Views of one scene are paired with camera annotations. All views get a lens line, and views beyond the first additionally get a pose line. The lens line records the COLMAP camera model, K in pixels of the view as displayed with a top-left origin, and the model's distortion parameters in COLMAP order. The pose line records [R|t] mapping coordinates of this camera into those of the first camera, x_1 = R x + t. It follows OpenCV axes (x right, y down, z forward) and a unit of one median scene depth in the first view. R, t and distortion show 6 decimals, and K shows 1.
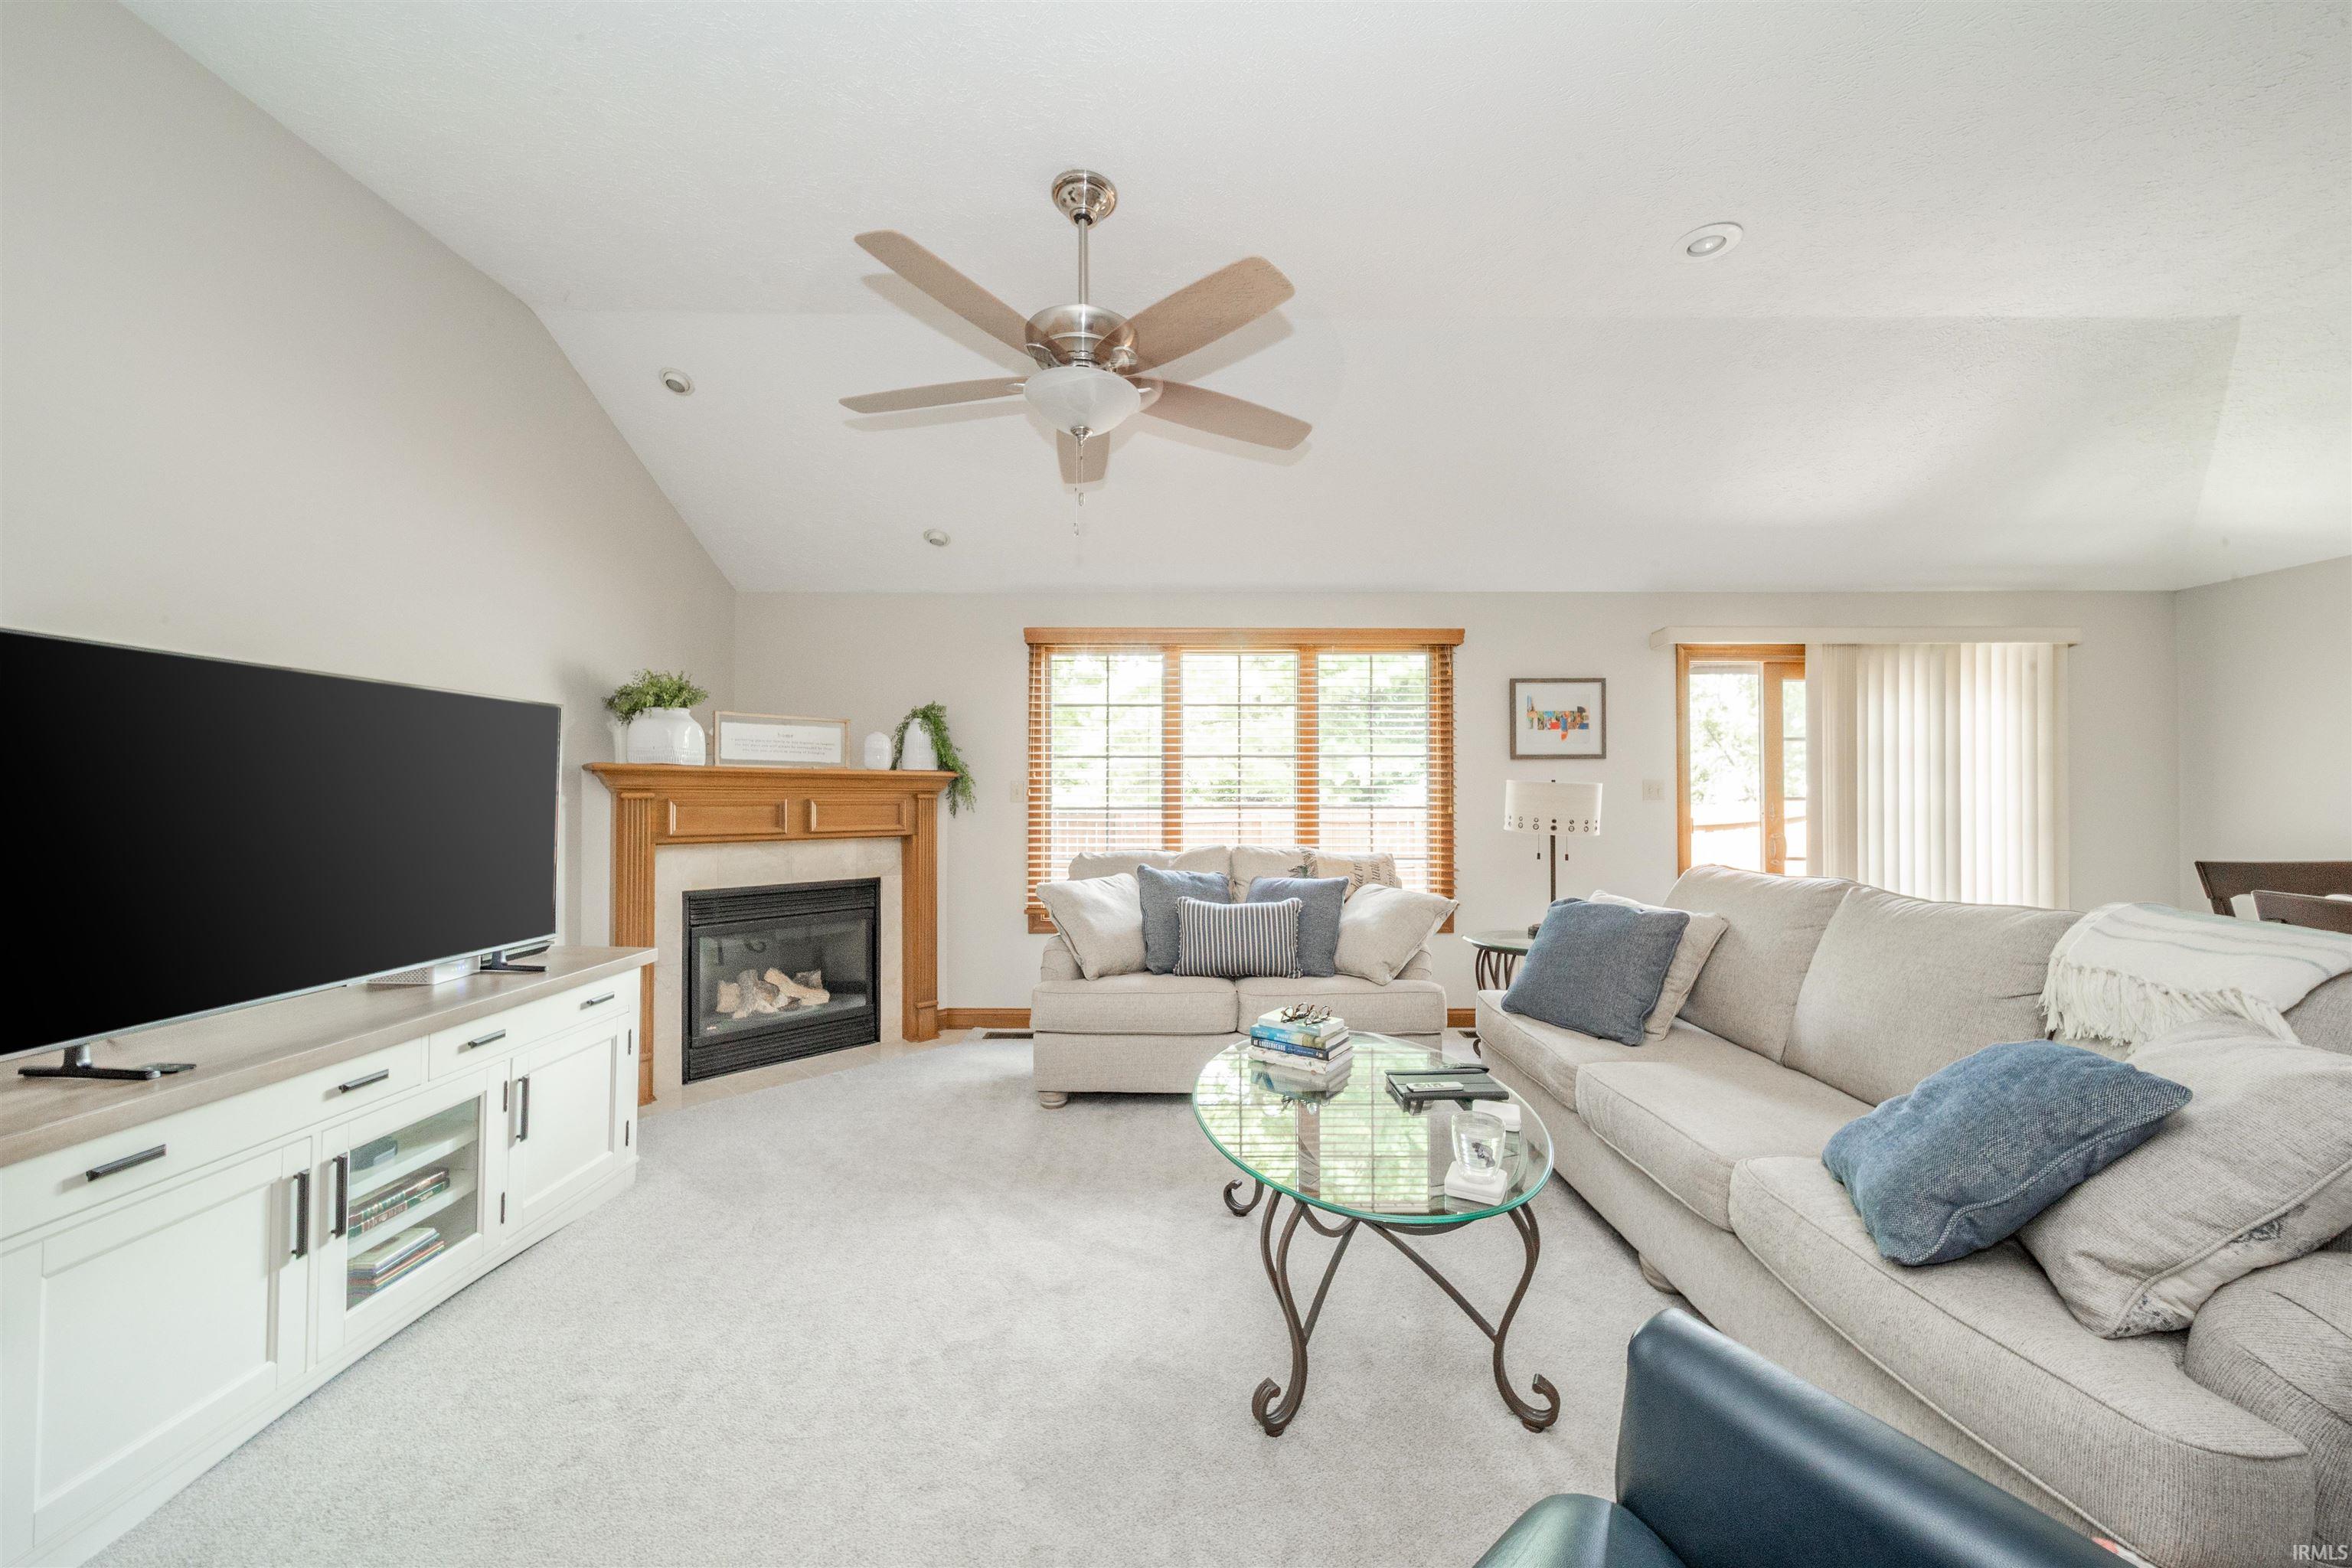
lens RADIAL K [[844.1, 0, 1174.2], [0, 844.1, 790.6], [0, 0, 1]] dist [0.001972, 0.000108]
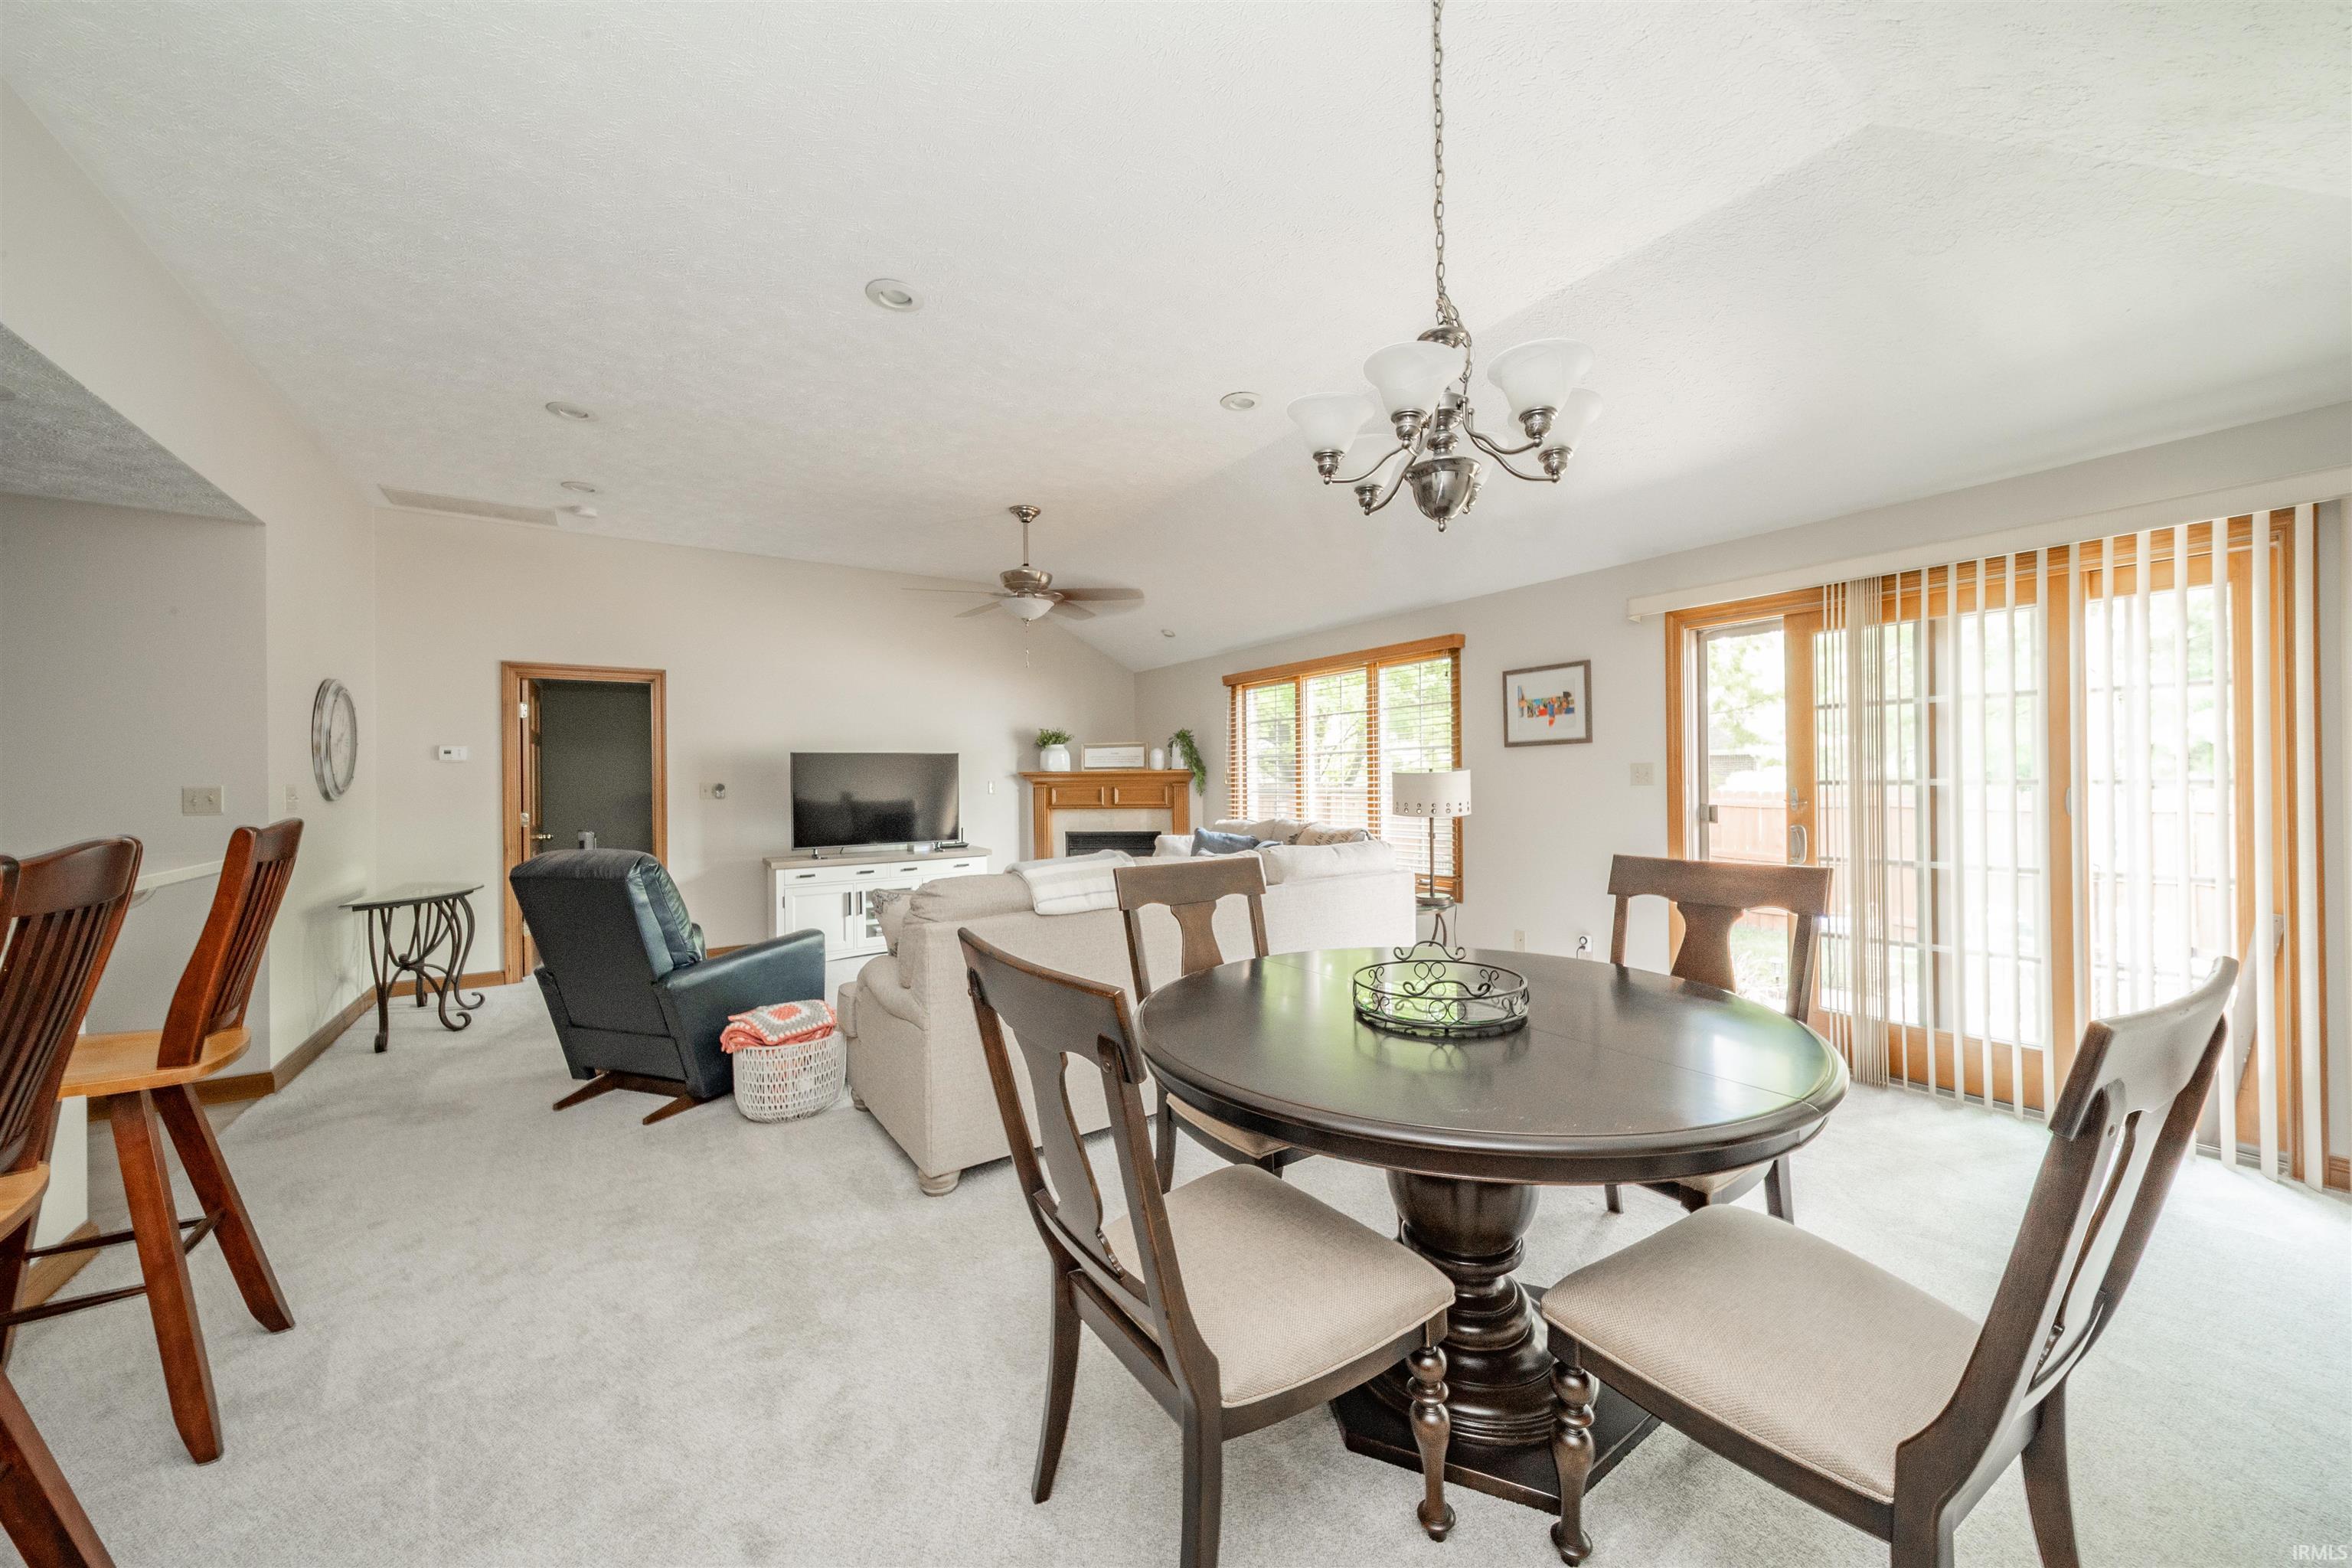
lens RADIAL K [[824.2, 0, 1176.0], [0, 824.2, 784.0], [0, 0, 1]] dist [-0.000738, -0.000001]
pose [[0.568671, -0.007442, -0.822532, 1.092164], [0.016021, 0.999870, 0.002029, 0.001368], [0.822409, -0.014332, 0.568716, 0.061853]]
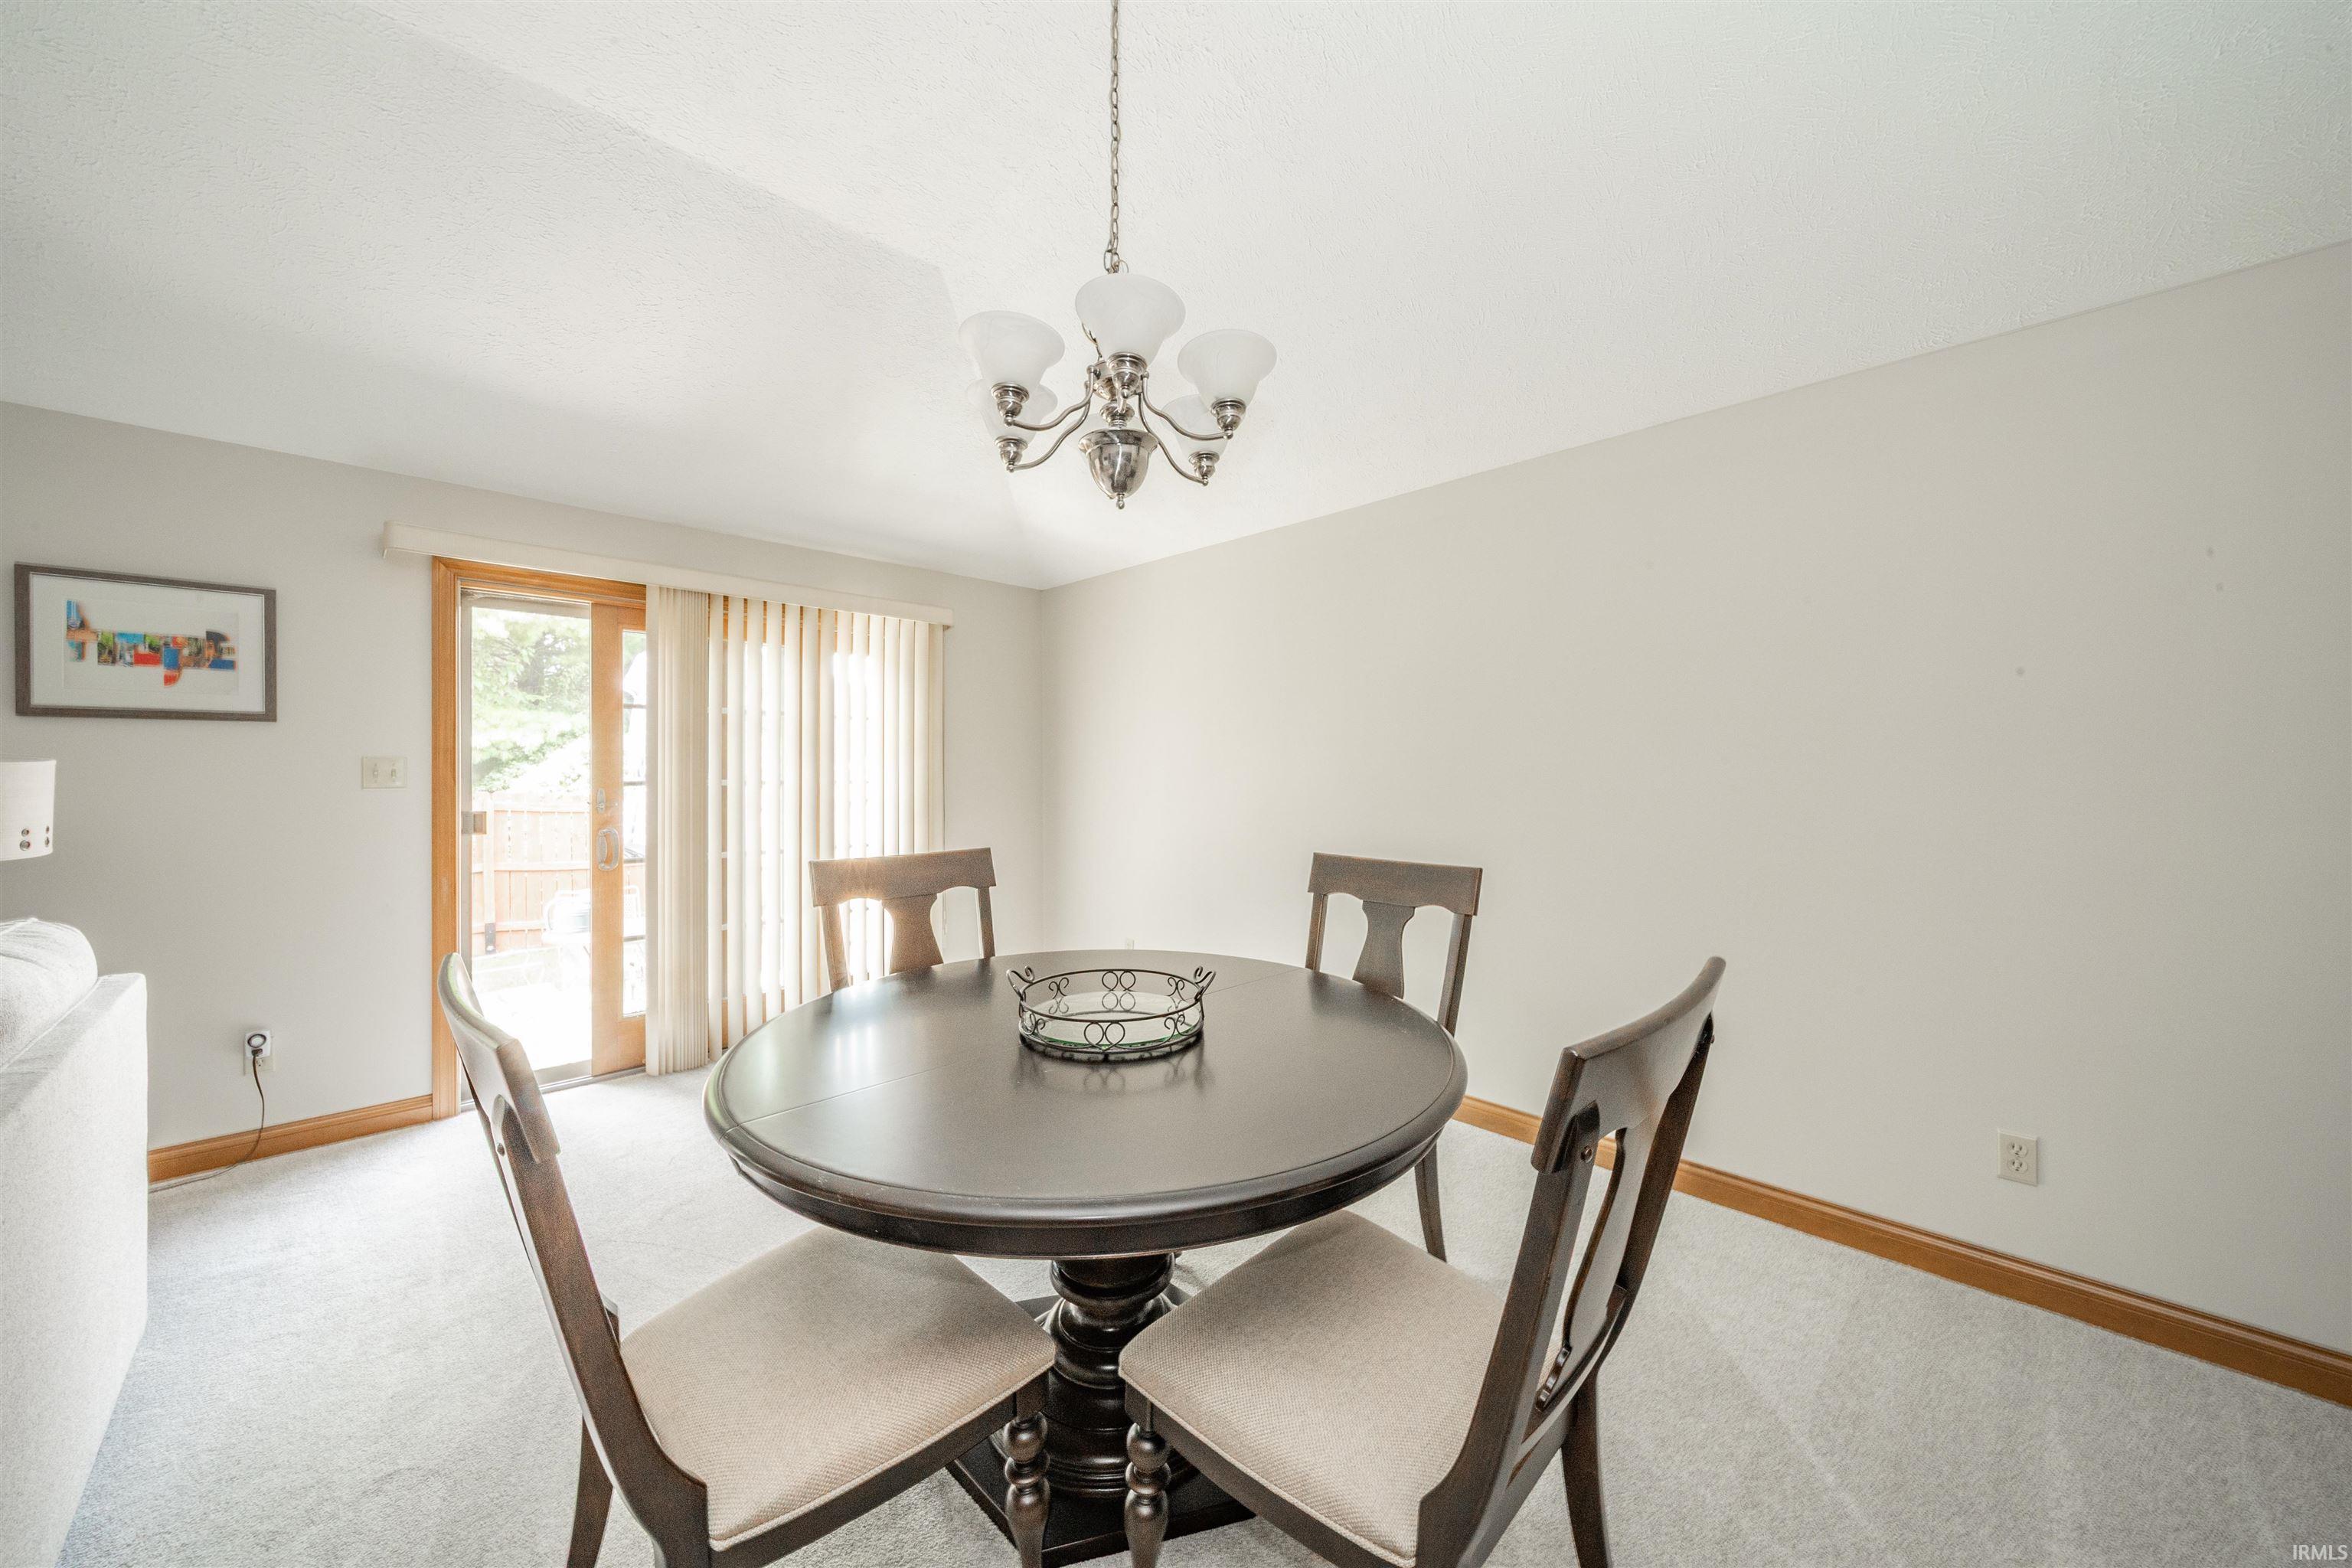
lens RADIAL K [[830.9, 0, 1180.9], [0, 830.9, 767.4], [0, 0, 1]] dist [-0.000287, -0.000147]
pose [[0.702881, 0.001552, 0.711306, 0.580193], [0.003499, 0.999978, -0.005641, 0.002084], [-0.711299, 0.006454, 0.702860, 0.112893]]
